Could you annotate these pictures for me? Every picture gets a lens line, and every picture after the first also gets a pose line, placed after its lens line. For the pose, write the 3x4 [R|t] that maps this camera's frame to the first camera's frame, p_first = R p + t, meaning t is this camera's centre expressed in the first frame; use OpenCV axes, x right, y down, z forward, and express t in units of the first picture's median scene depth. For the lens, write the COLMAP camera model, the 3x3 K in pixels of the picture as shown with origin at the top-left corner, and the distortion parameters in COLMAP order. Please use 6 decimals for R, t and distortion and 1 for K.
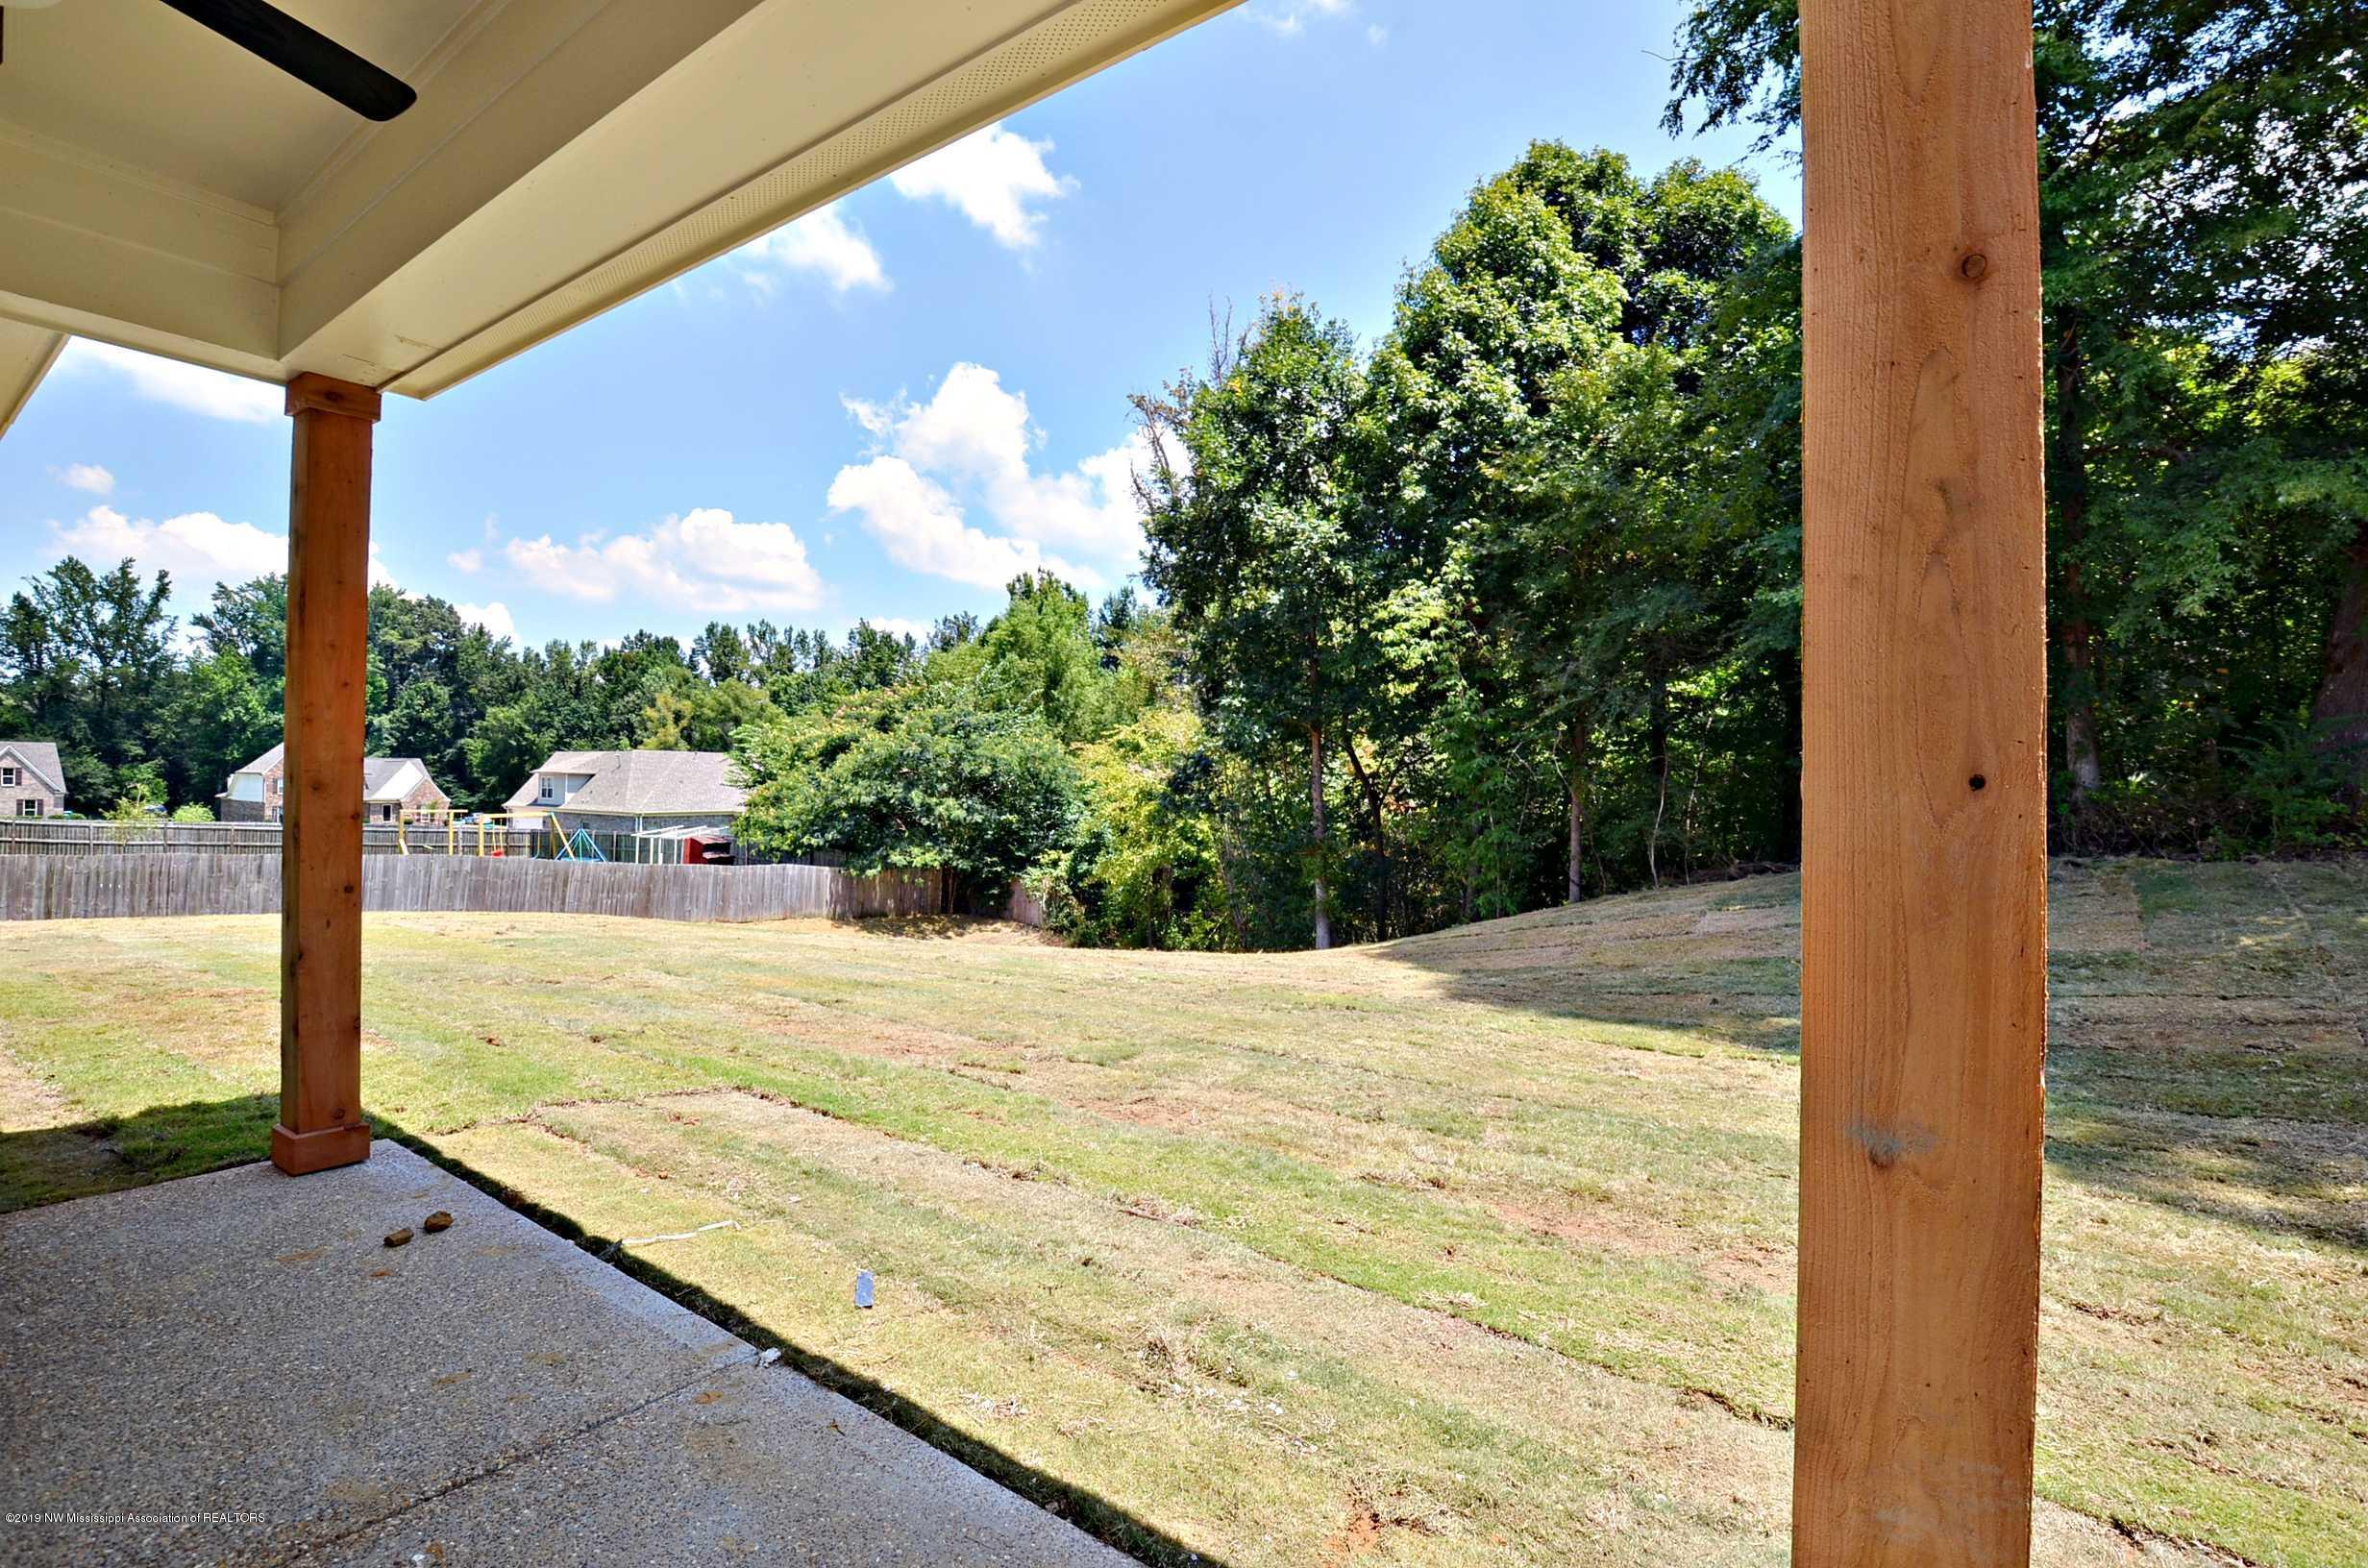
lens RADIAL K [[1055.2, 0, 1212.5], [0, 1055.2, 783.3], [0, 0, 1]] dist [0.018780, -0.027577]
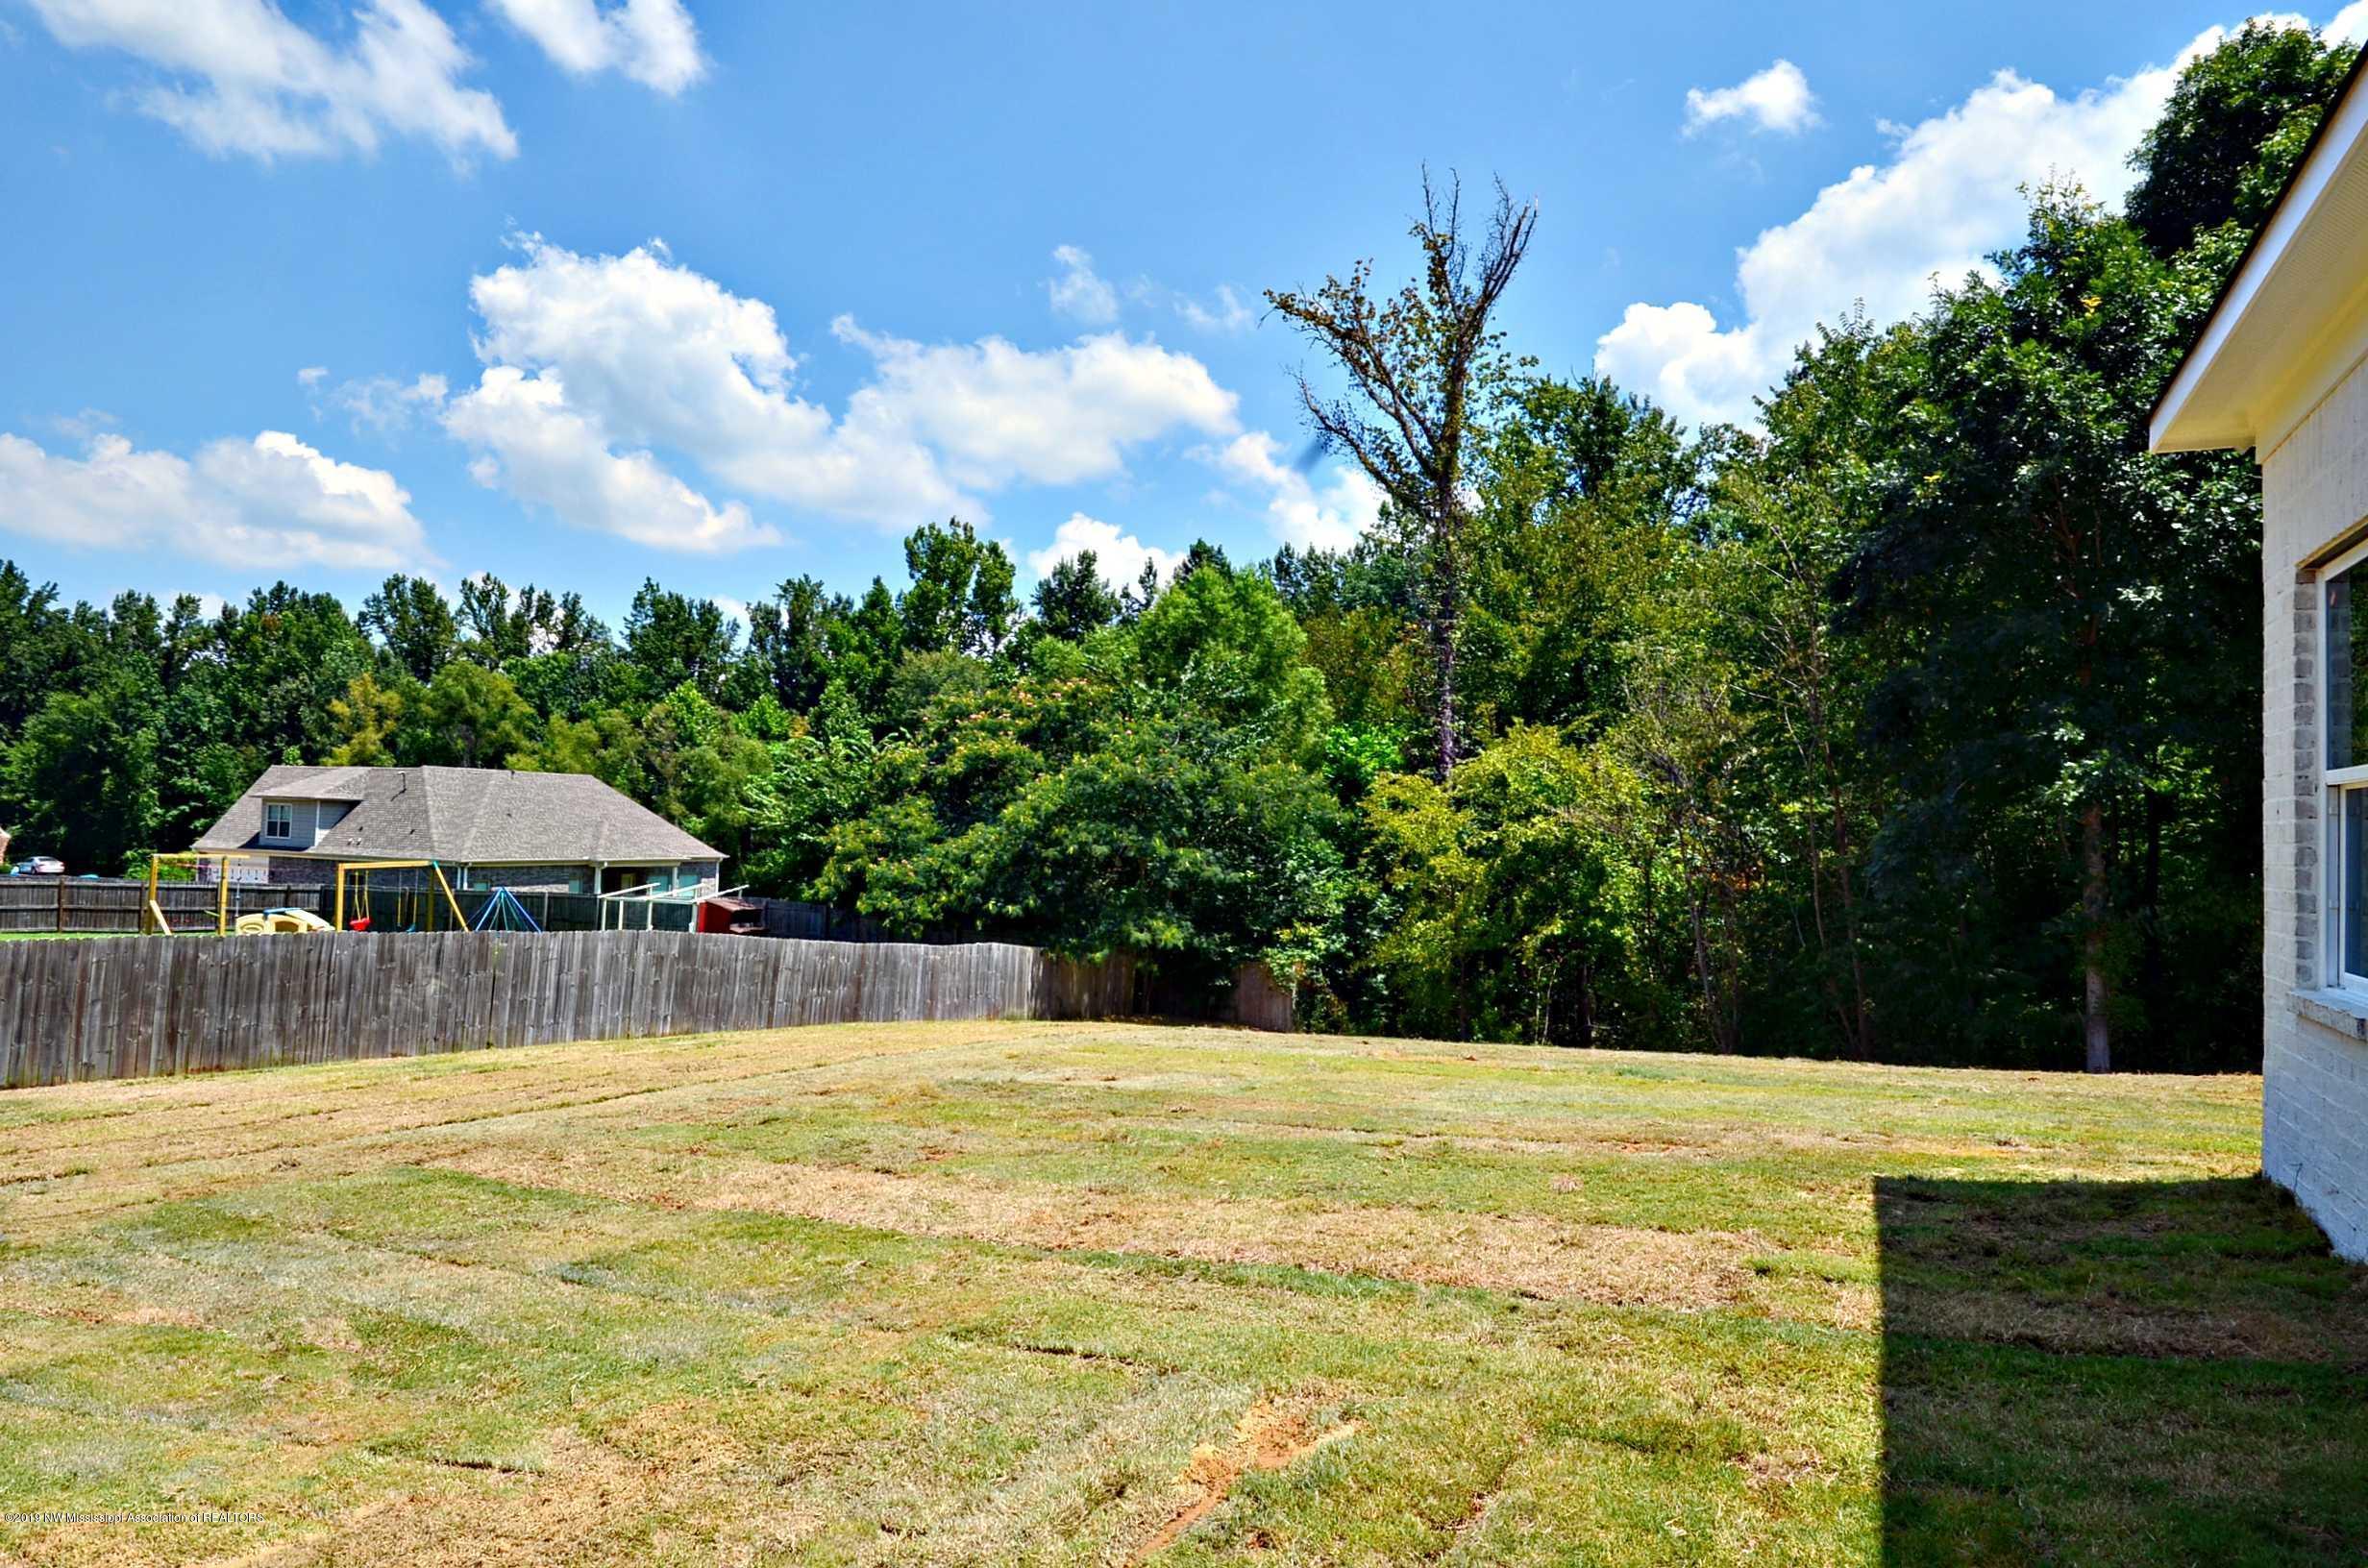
lens RADIAL K [[1447.5, 0, 1184.0], [0, 1447.5, 784.0], [0, 0, 1]] dist [0.020014, 0.000342]
pose [[0.988812, 0.018045, 0.148070, -0.273595], [-0.014046, 0.999509, -0.028010, -0.001325], [-0.148502, 0.025617, 0.988580, 0.032134]]
